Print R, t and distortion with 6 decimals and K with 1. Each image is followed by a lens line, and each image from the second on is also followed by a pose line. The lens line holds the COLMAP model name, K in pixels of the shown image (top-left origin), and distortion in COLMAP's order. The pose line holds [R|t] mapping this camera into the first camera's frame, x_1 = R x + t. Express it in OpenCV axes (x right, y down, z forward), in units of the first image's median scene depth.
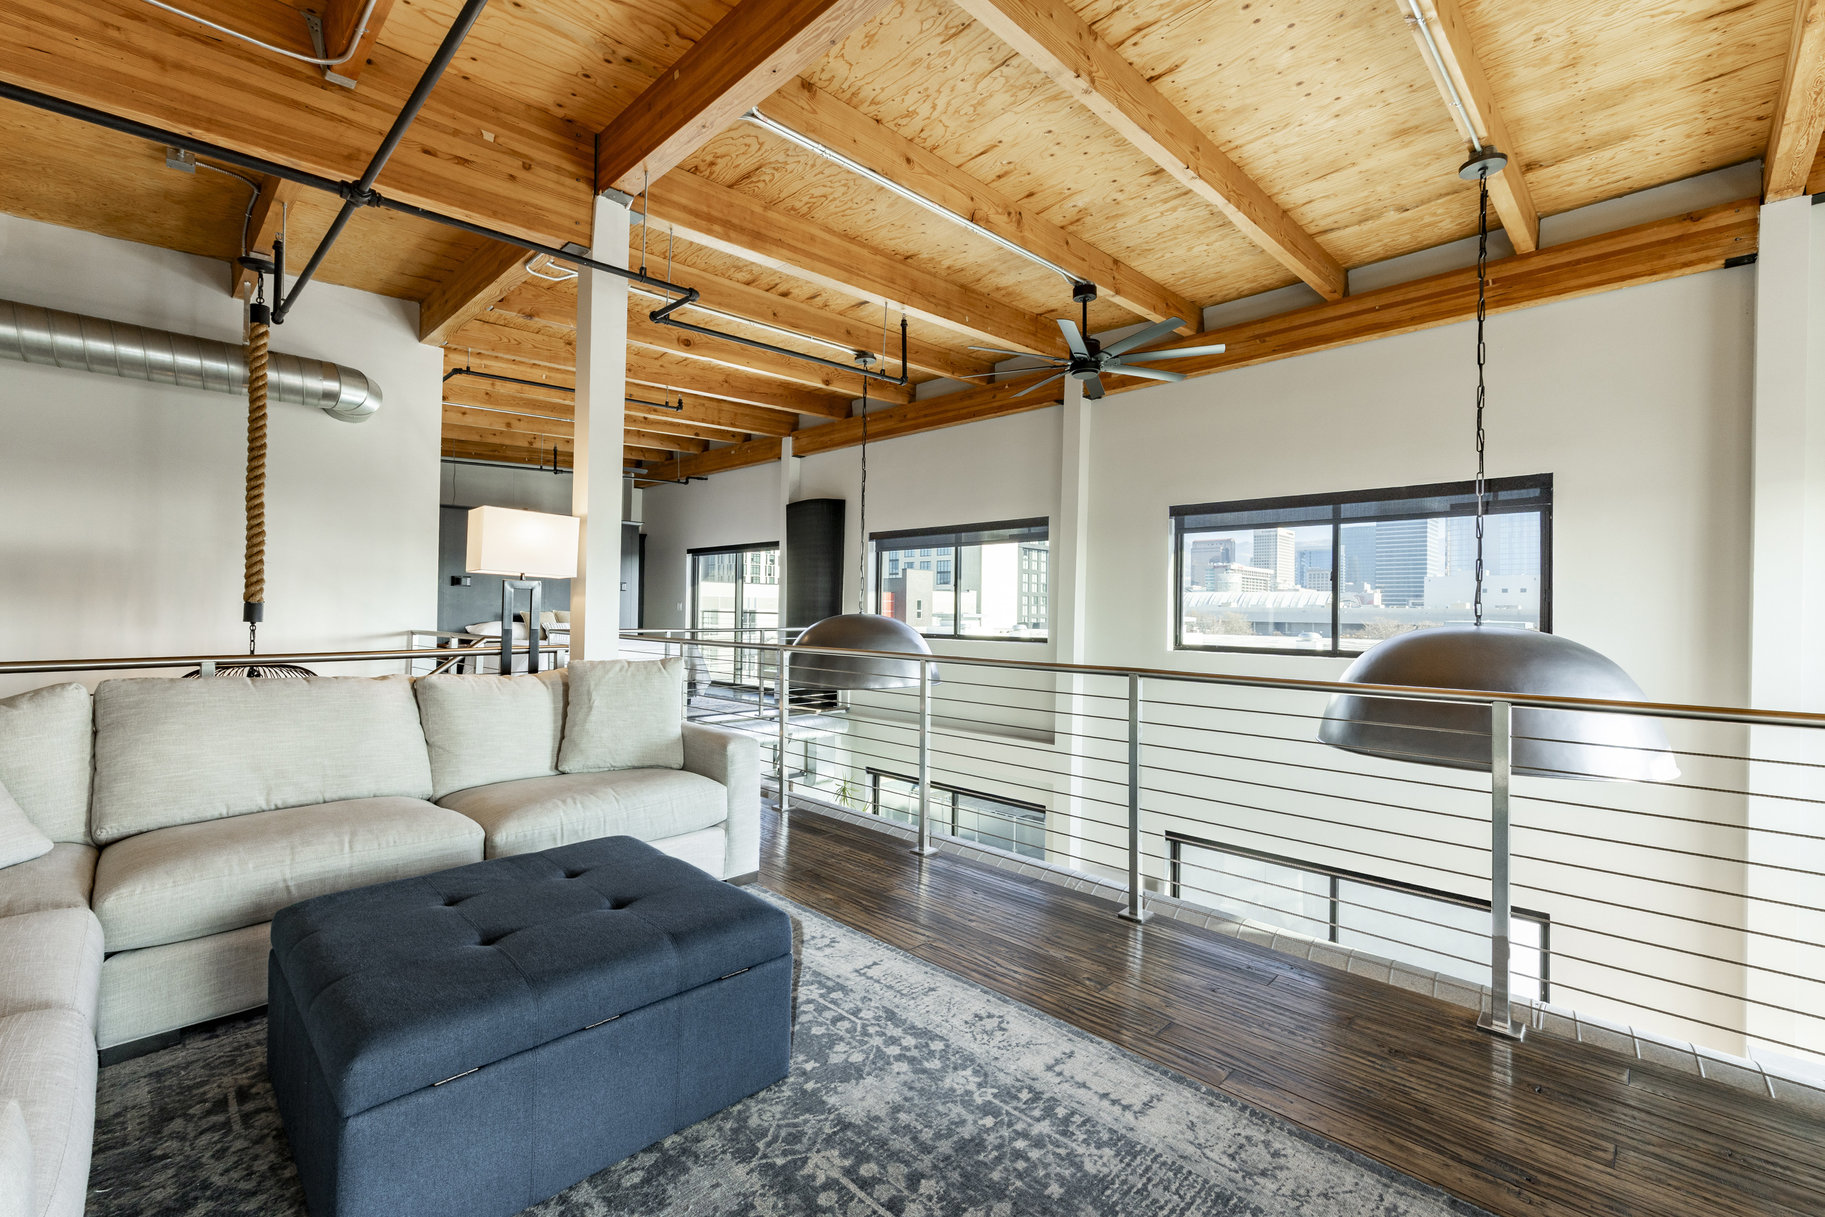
lens RADIAL K [[778.1, 0, 907.2], [0, 778.1, 587.3], [0, 0, 1]] dist [0.000027, 0.000135]
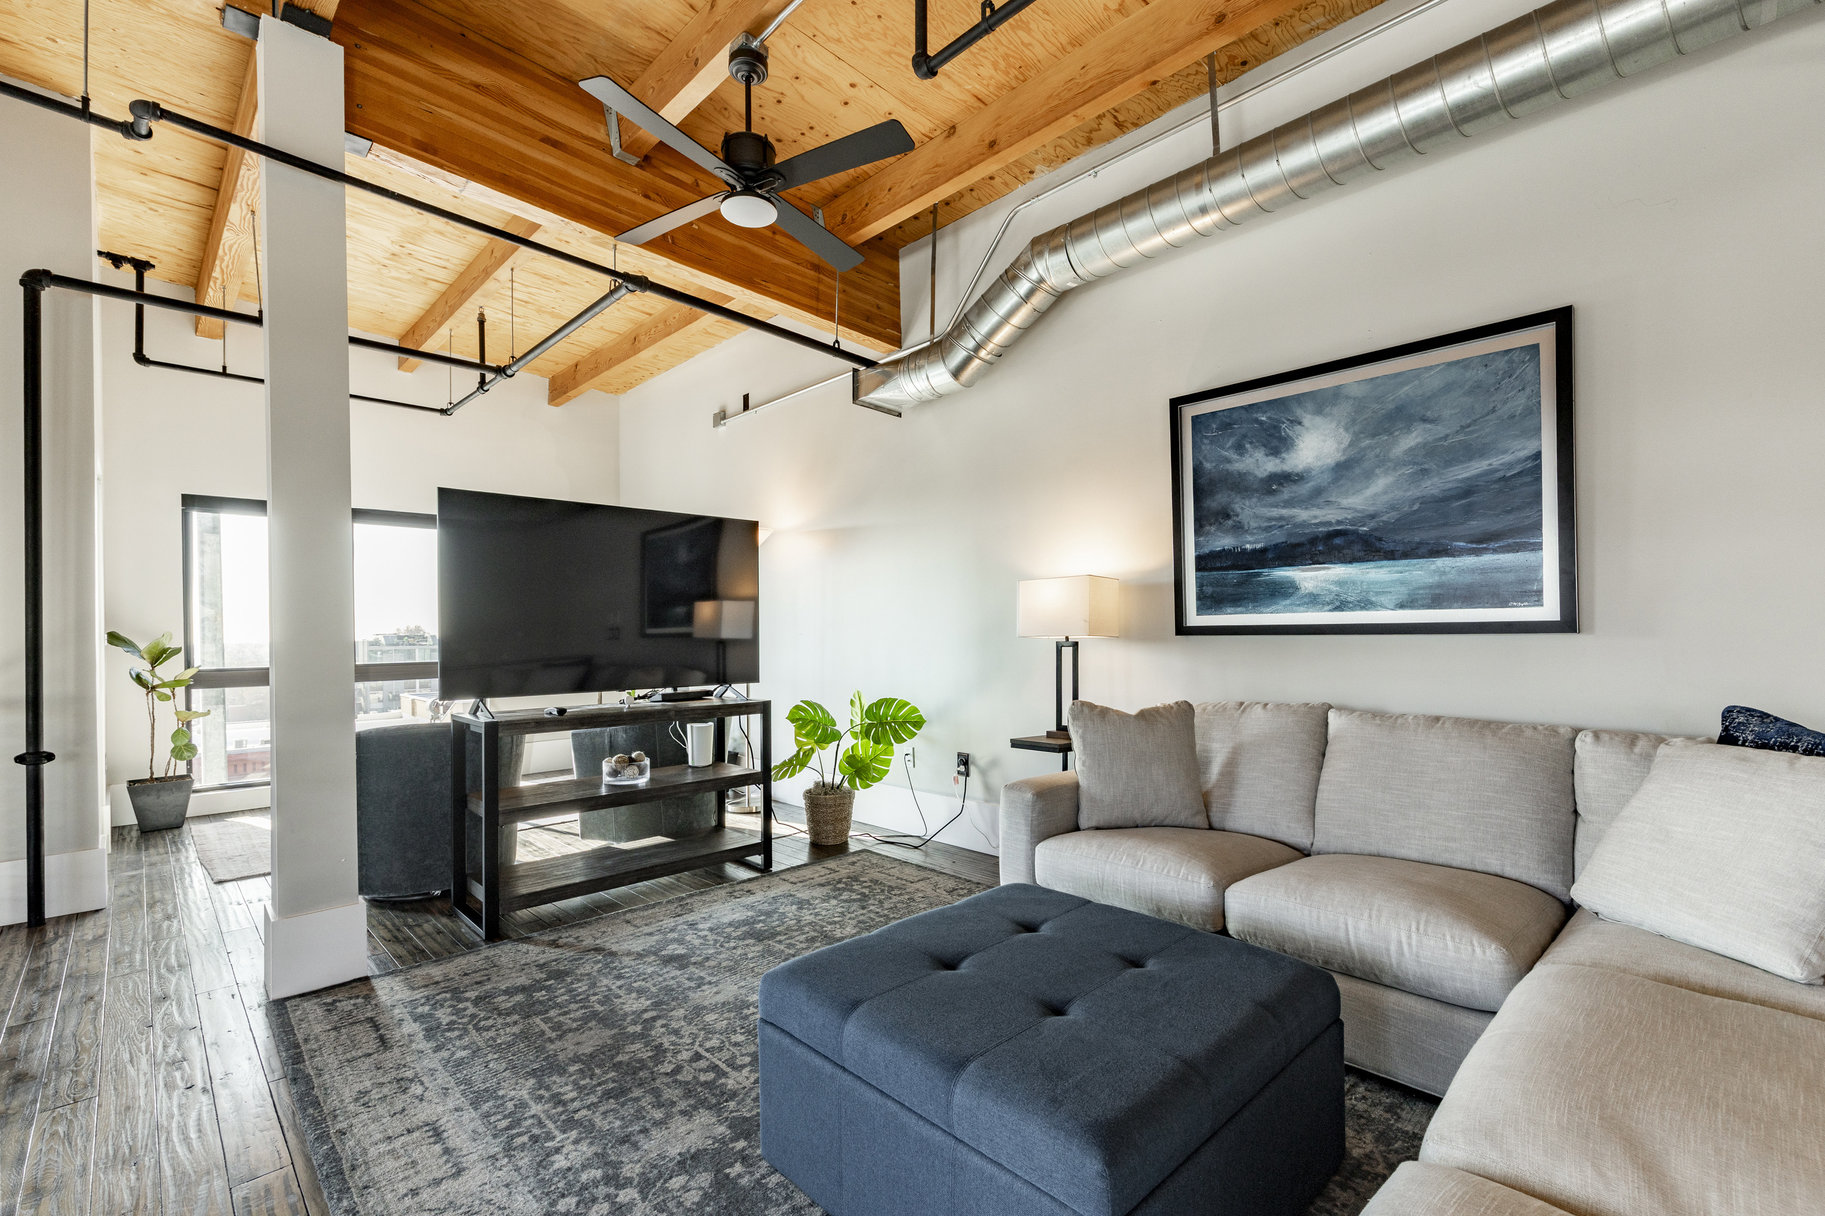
lens RADIAL K [[799.6, 0, 914.3], [0, 799.6, 632.1], [0, 0, 1]] dist [0.000546, 0.000134]
pose [[-0.999675, 0.005863, 0.024809, -0.379220], [0.005281, 0.999710, -0.023495, 0.047812], [-0.024939, -0.023356, -0.999416, 2.066168]]
